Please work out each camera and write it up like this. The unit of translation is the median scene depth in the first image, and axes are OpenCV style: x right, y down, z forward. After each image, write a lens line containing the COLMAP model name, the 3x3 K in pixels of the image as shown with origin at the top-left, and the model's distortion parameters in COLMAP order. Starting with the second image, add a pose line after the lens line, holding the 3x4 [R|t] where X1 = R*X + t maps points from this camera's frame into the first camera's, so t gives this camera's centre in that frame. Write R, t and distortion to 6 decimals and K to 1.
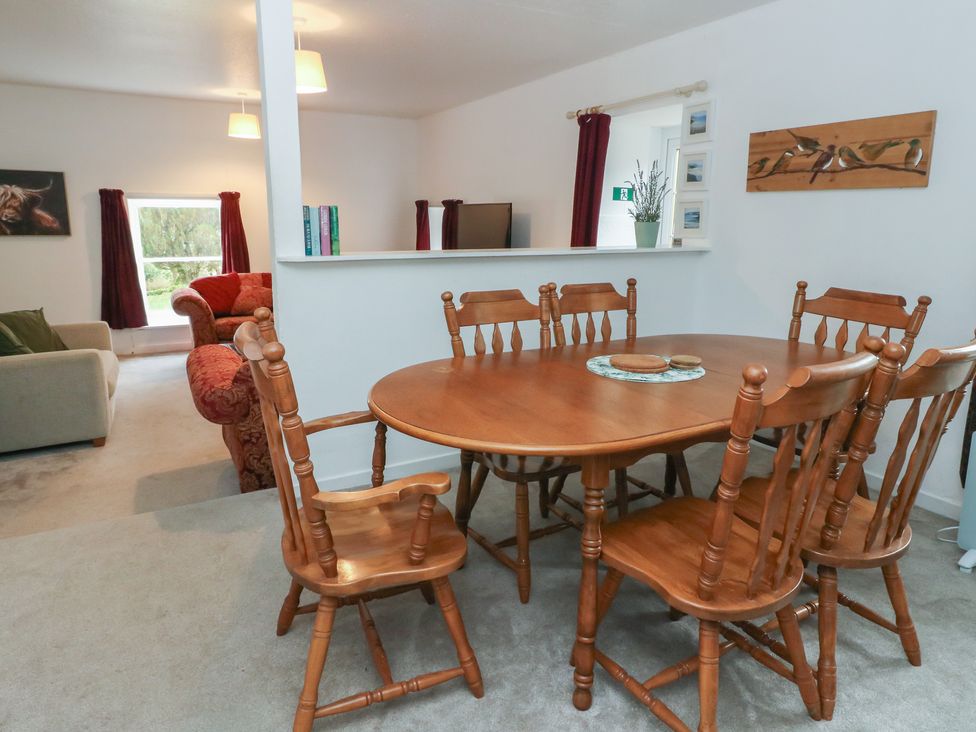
lens RADIAL K [[621.2, 0, 488.4], [0, 621.2, 346.8], [0, 0, 1]] dist [0.003151, -0.004699]
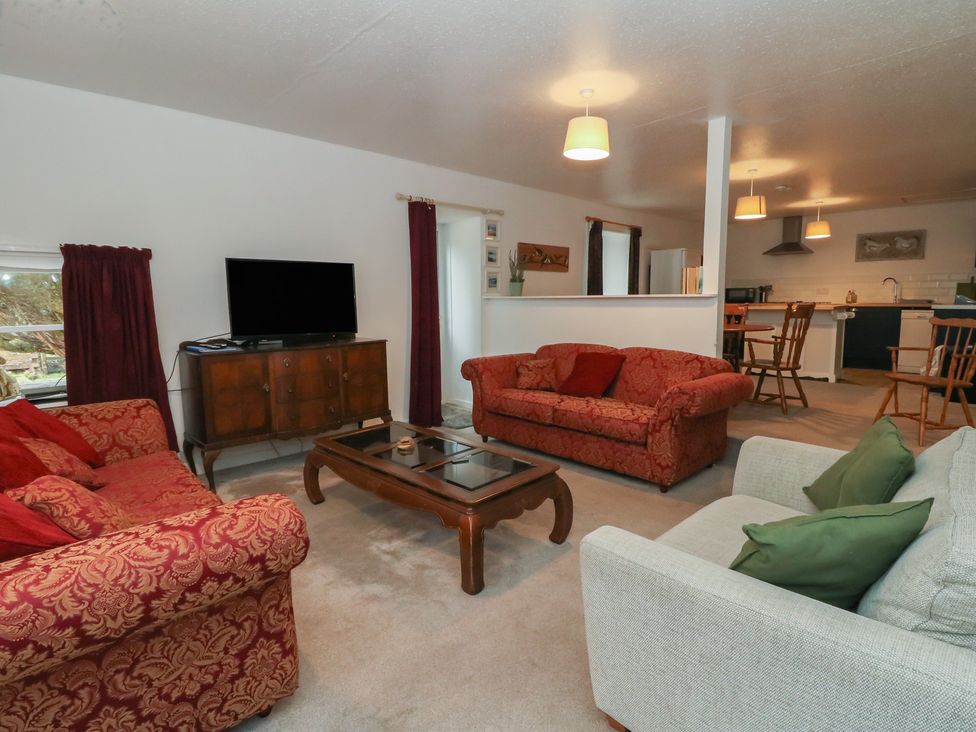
lens RADIAL K [[490.4, 0, 505.3], [0, 490.4, 363.7], [0, 0, 1]] dist [0.000213, -0.012956]
pose [[-0.266111, -0.134445, 0.954520, -1.104911], [0.205715, 0.959493, 0.192497, -0.249792], [-0.941736, 0.247585, -0.227675, 1.377892]]
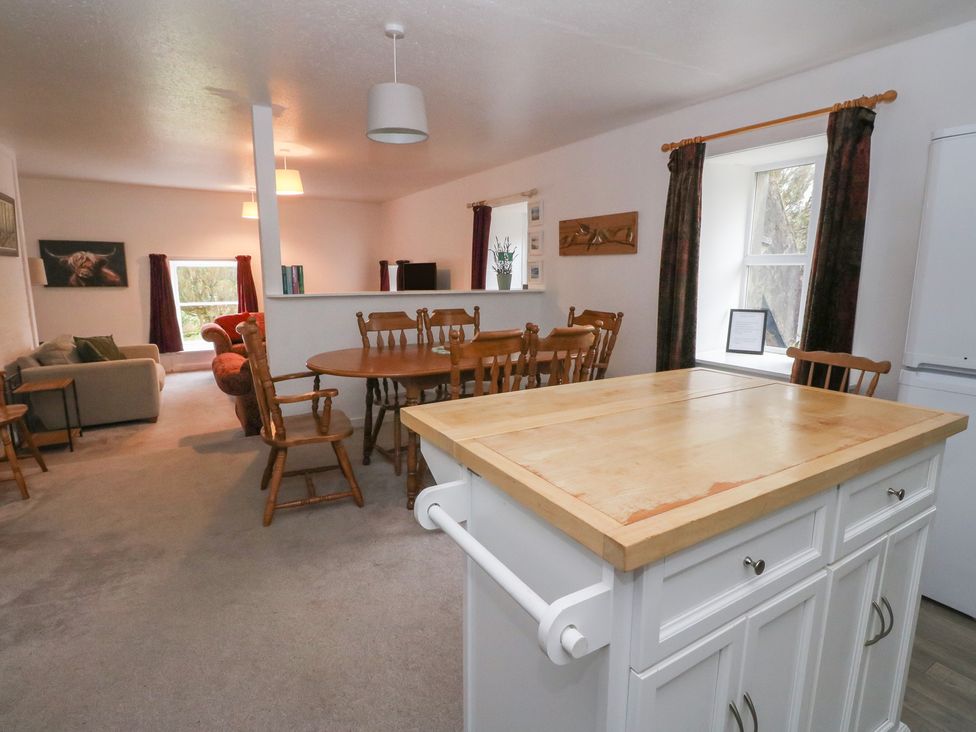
lens RADIAL K [[510.1, 0, 491.5], [0, 510.1, 358.0], [0, 0, 1]] dist [0.000861, -0.010281]
pose [[0.998569, -0.013855, 0.051646, 0.147568], [0.015929, 0.999075, -0.039955, 0.068728], [-0.051044, 0.040721, 0.997866, -0.310156]]
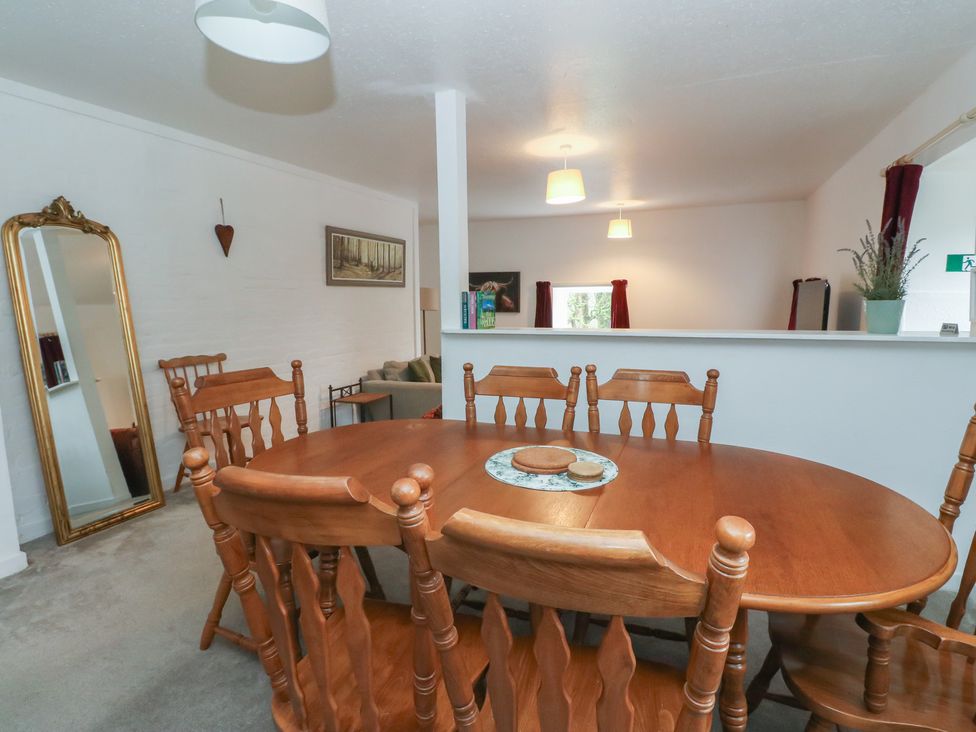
lens RADIAL K [[510.1, 0, 491.5], [0, 510.1, 358.0], [0, 0, 1]] dist [0.000861, -0.010281]
pose [[0.639348, 0.076046, -0.765147, 0.418359], [-0.144175, 0.989304, -0.022146, -0.050826], [0.755280, 0.124474, 0.643474, 0.257813]]
